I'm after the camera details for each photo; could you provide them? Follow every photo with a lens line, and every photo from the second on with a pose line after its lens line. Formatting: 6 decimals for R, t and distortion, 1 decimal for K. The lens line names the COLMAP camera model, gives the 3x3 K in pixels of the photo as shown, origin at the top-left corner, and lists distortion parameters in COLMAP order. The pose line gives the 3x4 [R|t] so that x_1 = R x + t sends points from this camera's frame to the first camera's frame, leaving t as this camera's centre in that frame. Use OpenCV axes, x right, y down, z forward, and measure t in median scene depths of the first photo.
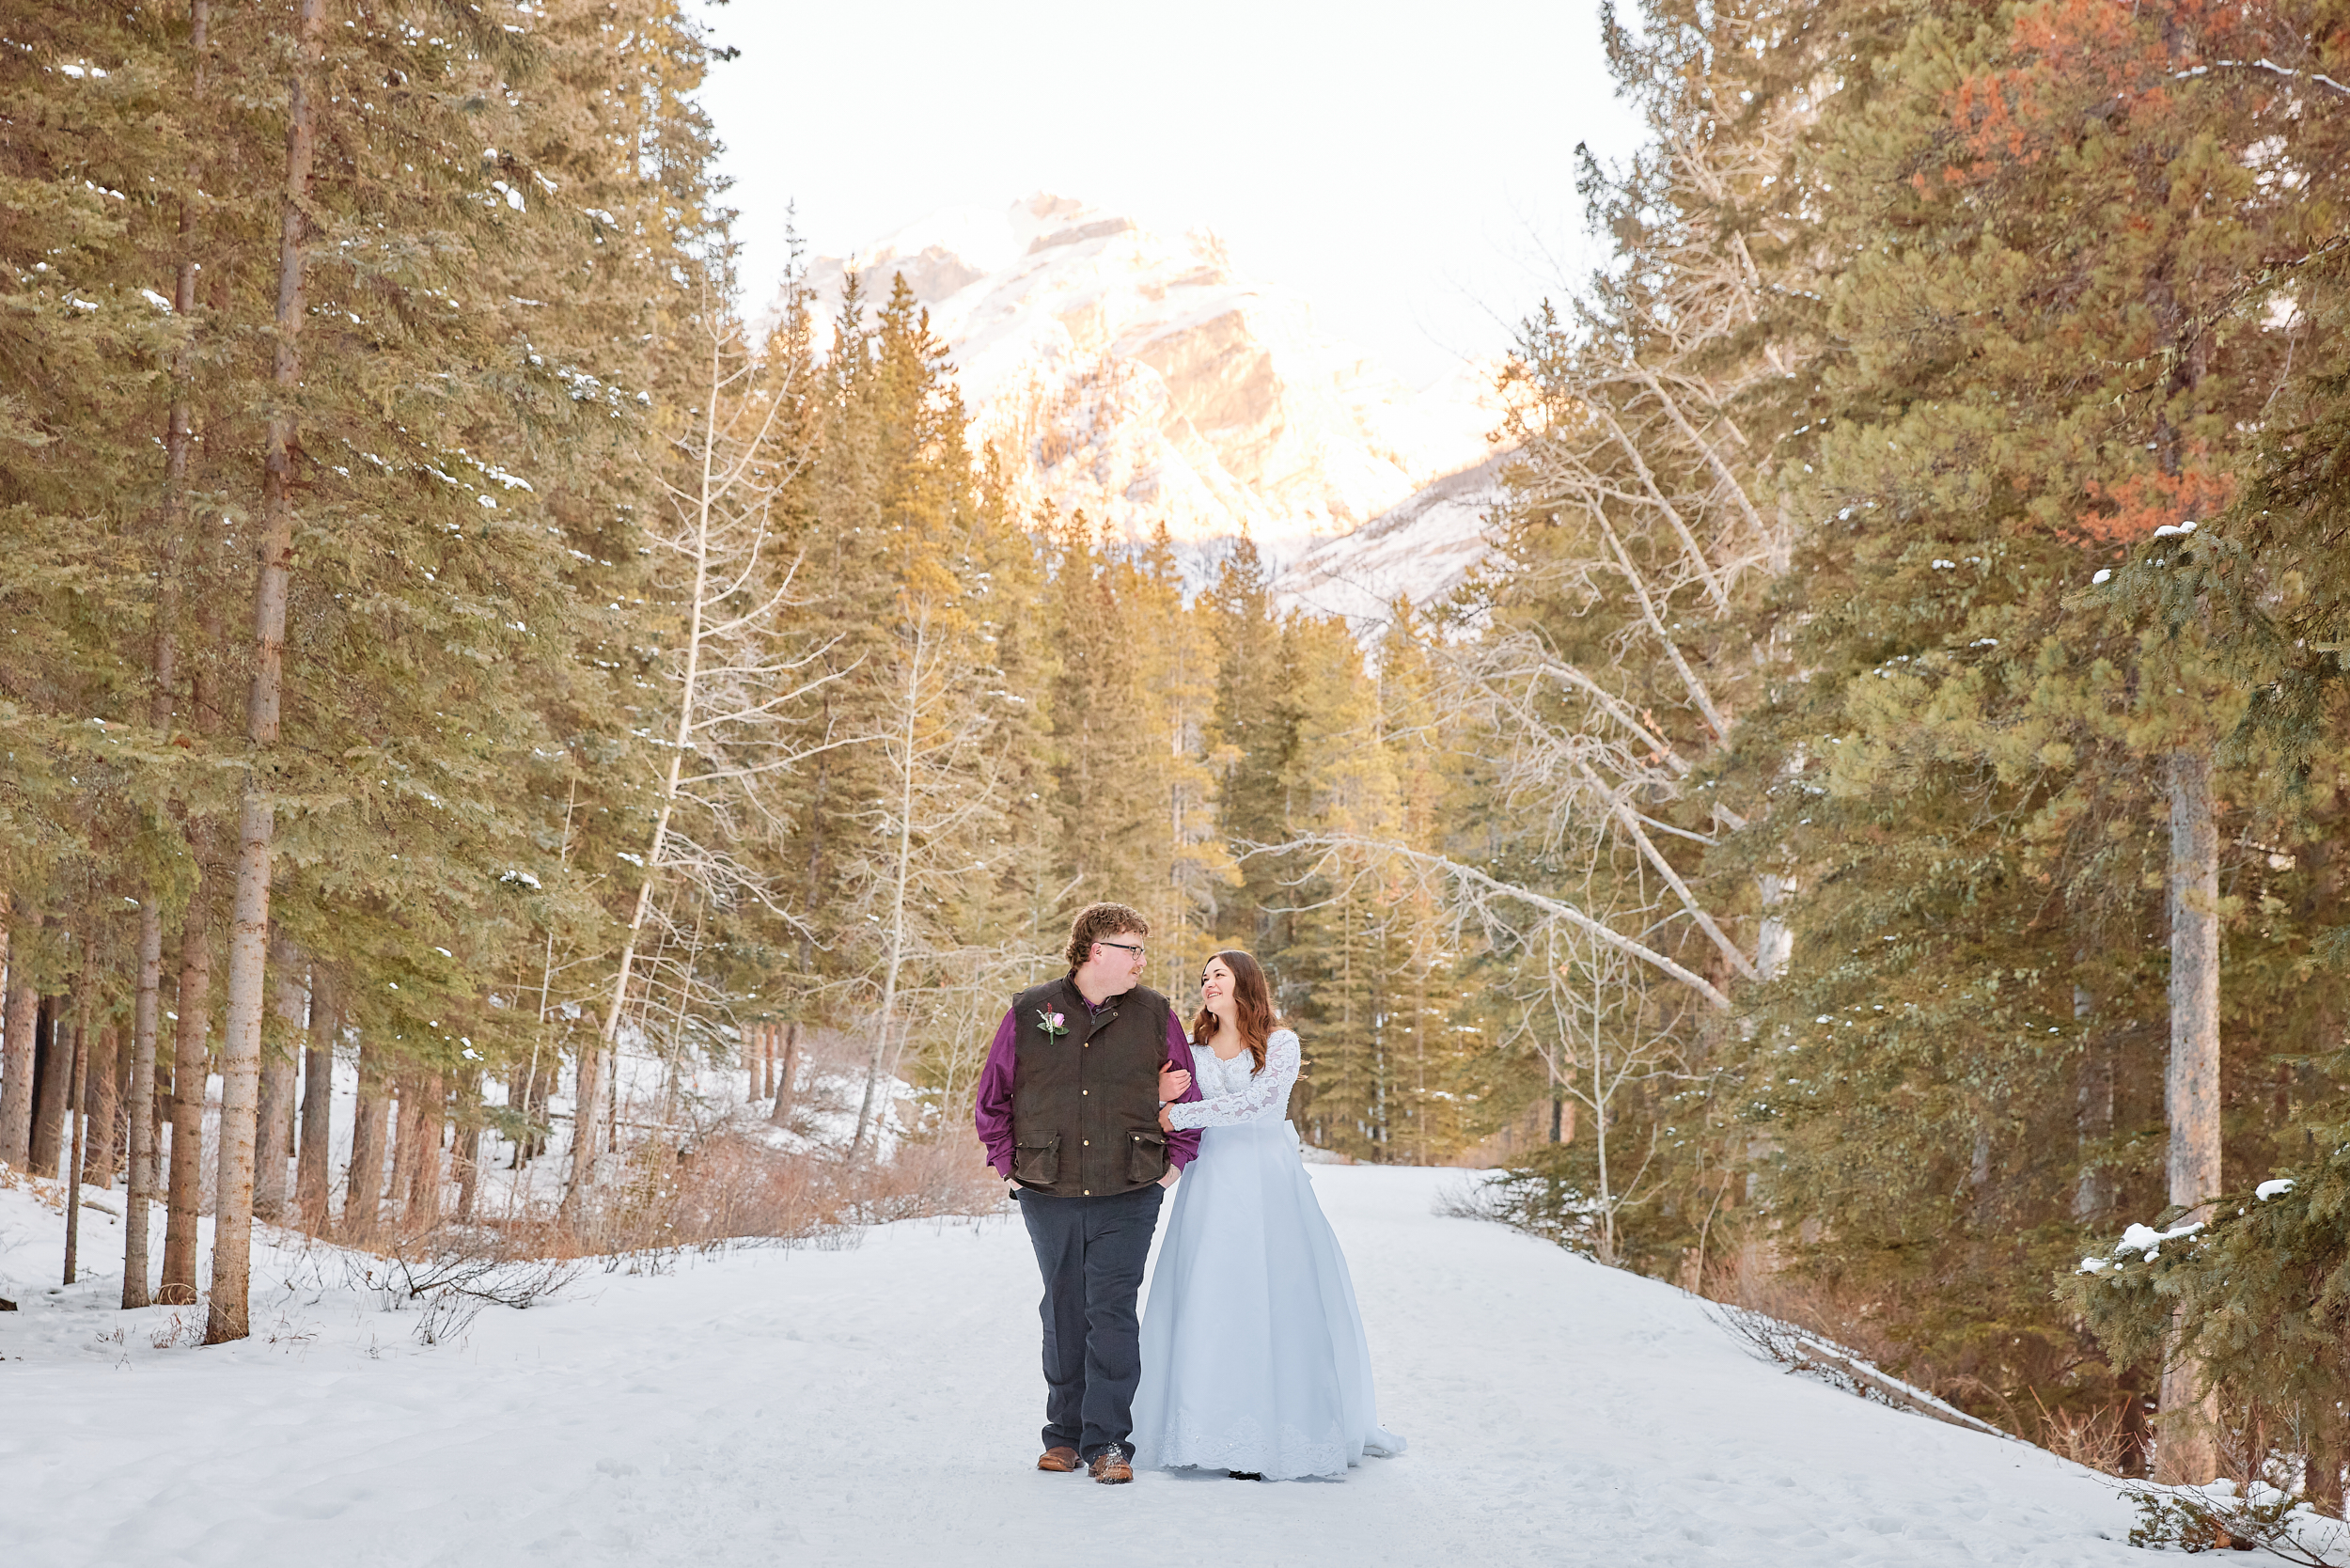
lens RADIAL K [[4880.3, 0, 1106.4], [0, 4880.3, 872.9], [0, 0, 1]] dist [0.033455, -0.345519]
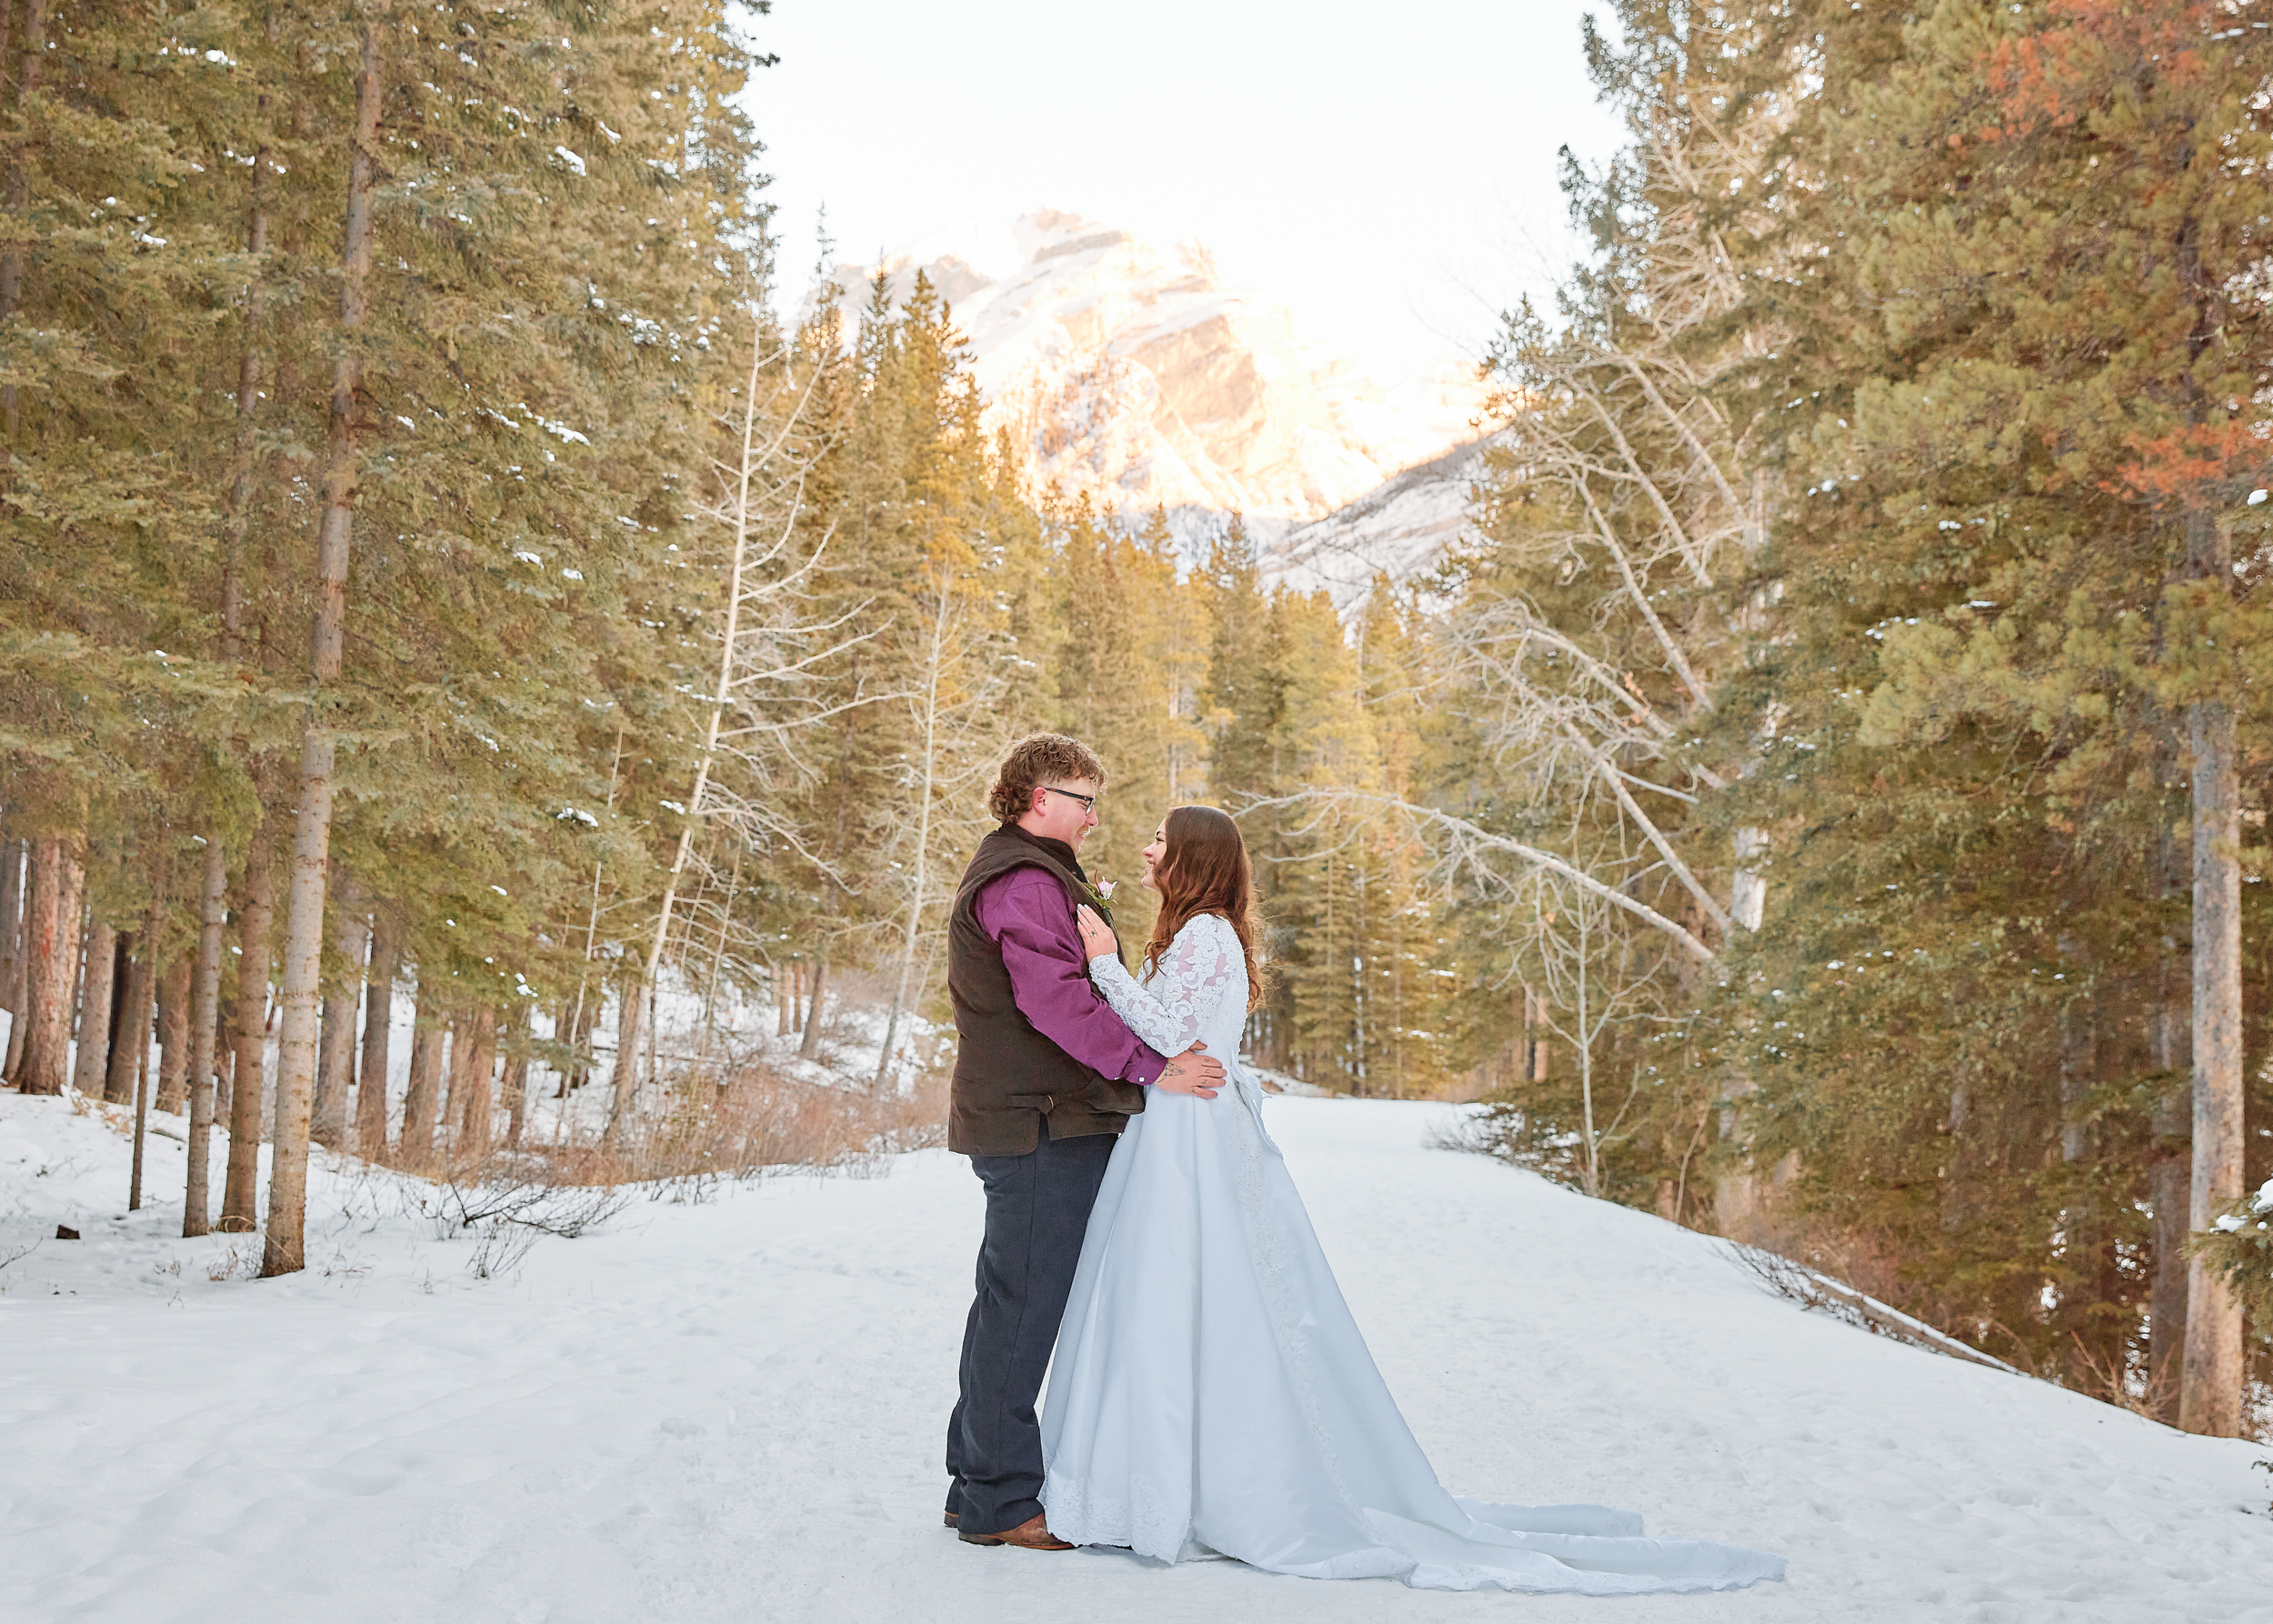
lens RADIAL K [[6433.3, 0, 1311.9], [0, 6433.3, 546.5], [0, 0, 1]] dist [-0.003693, 0.392606]
pose [[0.999862, 0.005934, -0.015545, 0.064635], [-0.006437, 0.999451, -0.032498, -0.015244], [0.015344, 0.032594, 0.999351, -0.409793]]
